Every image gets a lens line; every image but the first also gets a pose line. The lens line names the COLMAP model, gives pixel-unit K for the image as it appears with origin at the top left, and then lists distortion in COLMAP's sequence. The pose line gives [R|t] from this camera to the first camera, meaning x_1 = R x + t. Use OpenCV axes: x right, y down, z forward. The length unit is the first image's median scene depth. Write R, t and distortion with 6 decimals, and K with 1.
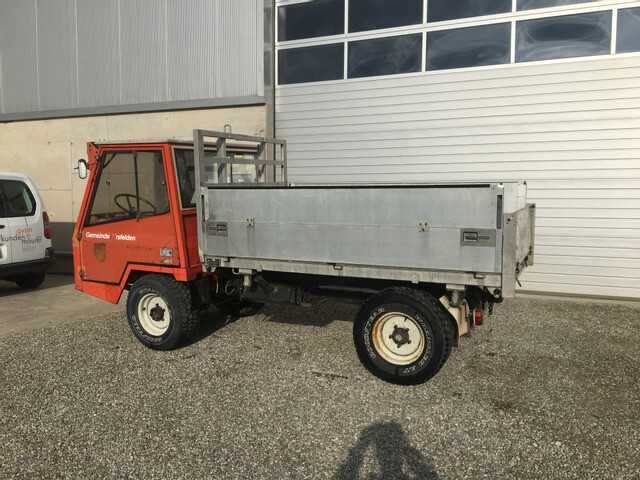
lens RADIAL K [[540.5, 0, 321.2], [0, 540.5, 240.9], [0, 0, 1]] dist [0.082649, -0.110542]
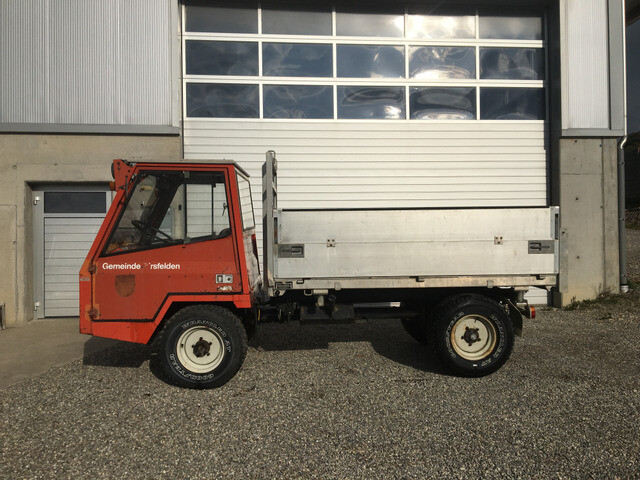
lens RADIAL K [[540.5, 0, 322.9], [0, 540.5, 237.6], [0, 0, 1]] dist [0.082649, -0.110542]
pose [[0.872631, -0.009545, 0.488288, -0.593724], [0.055935, 0.995183, -0.080508, 0.035041], [-0.485167, 0.097566, 0.868961, 0.094110]]
